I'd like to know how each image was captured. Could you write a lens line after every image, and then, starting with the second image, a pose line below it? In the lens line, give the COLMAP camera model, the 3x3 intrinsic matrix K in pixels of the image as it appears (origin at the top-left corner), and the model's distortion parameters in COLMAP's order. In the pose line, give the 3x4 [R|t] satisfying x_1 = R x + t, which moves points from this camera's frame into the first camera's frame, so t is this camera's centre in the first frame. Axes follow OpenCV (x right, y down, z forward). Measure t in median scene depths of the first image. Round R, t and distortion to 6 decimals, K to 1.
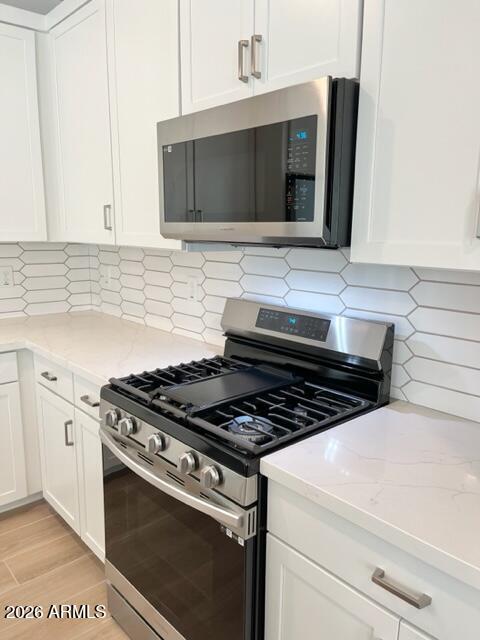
lens RADIAL K [[487.3, 0, 242.5], [0, 487.3, 322.3], [0, 0, 1]] dist [0.035466, -0.043569]
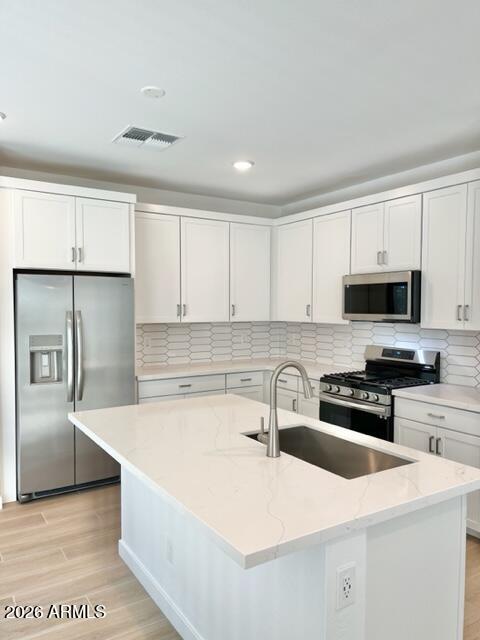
lens RADIAL K [[487.3, 0, 241.9], [0, 487.3, 325.3], [0, 0, 1]] dist [0.035466, -0.043569]
pose [[0.986070, -0.002300, -0.166317, -0.270287], [-0.022535, 0.988838, -0.147278, 0.247148], [0.164799, 0.148975, 0.975012, -1.585993]]
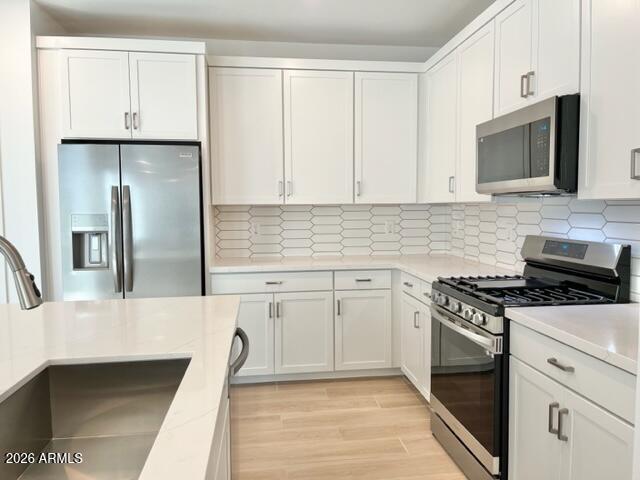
lens RADIAL K [[487.3, 0, 320.6], [0, 487.3, 236.5], [0, 0, 1]] dist [0.035466, -0.043569]
pose [[0.821951, 0.017655, -0.569285, 0.344510], [-0.091272, 0.990685, -0.101057, 0.183560], [0.562197, 0.135024, 0.815906, -0.602167]]
